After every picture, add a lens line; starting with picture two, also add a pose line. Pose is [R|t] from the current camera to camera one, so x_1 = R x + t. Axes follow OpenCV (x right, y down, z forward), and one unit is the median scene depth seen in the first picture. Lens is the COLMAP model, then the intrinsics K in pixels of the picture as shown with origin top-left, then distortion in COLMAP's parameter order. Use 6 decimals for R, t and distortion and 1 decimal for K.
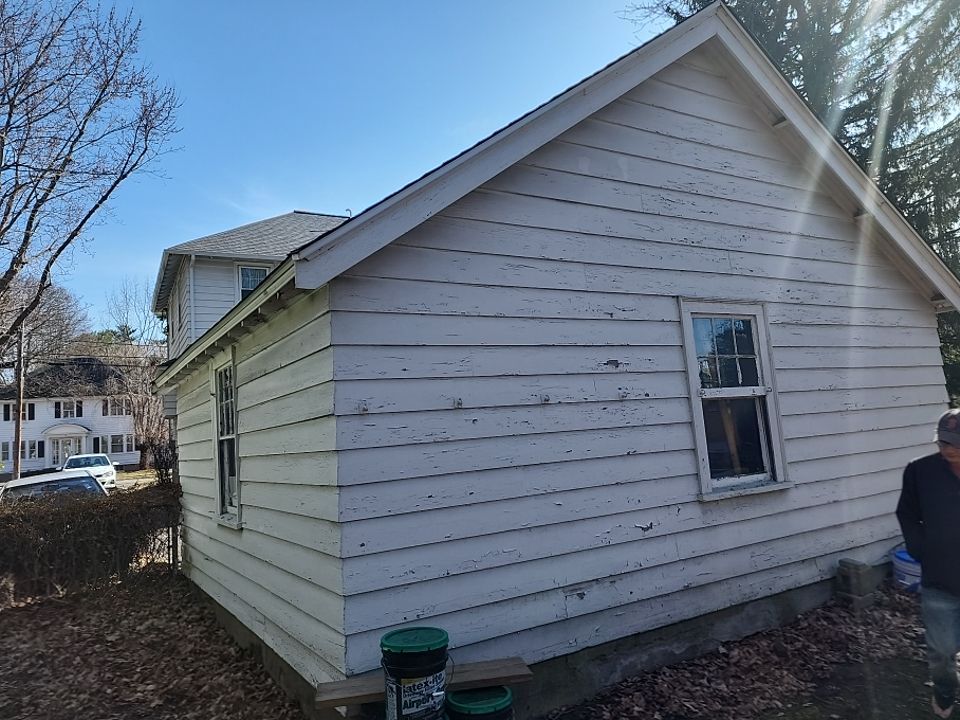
lens RADIAL K [[647.7, 0, 480.0], [0, 647.7, 360.0], [0, 0, 1]] dist [0.088717, -0.080603]
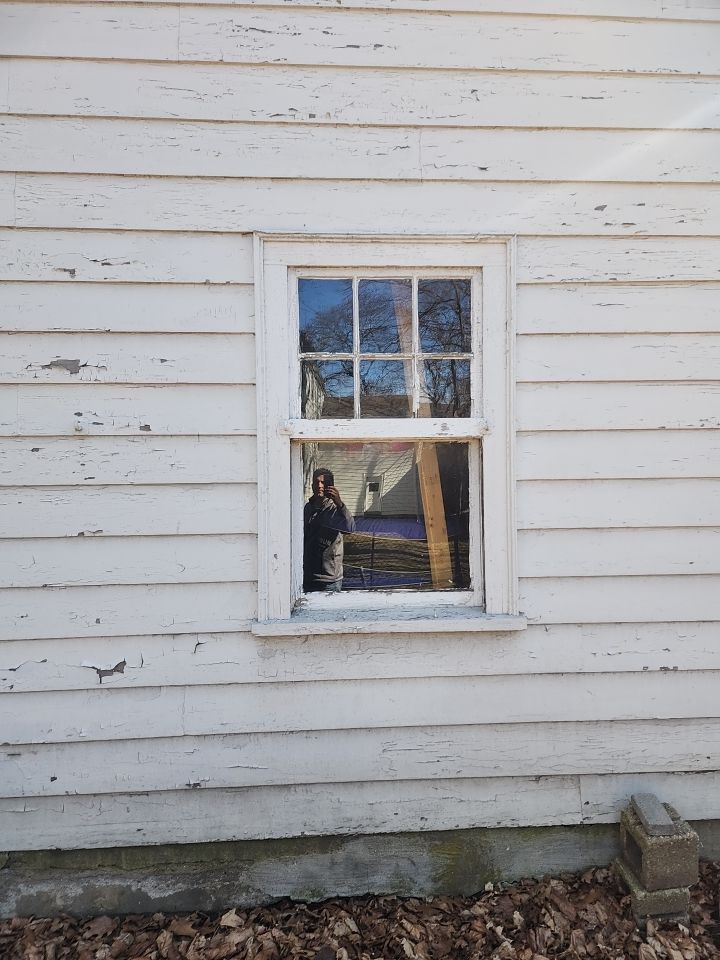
lens RADIAL K [[647.7, 0, 359.7], [0, 647.7, 477.5], [0, 0, 1]] dist [0.088717, -0.080603]
pose [[0.890016, 0.063472, -0.451489, 0.630883], [-0.002663, 0.990969, 0.134065, 0.021651], [0.455921, -0.118118, 0.882148, 0.586629]]
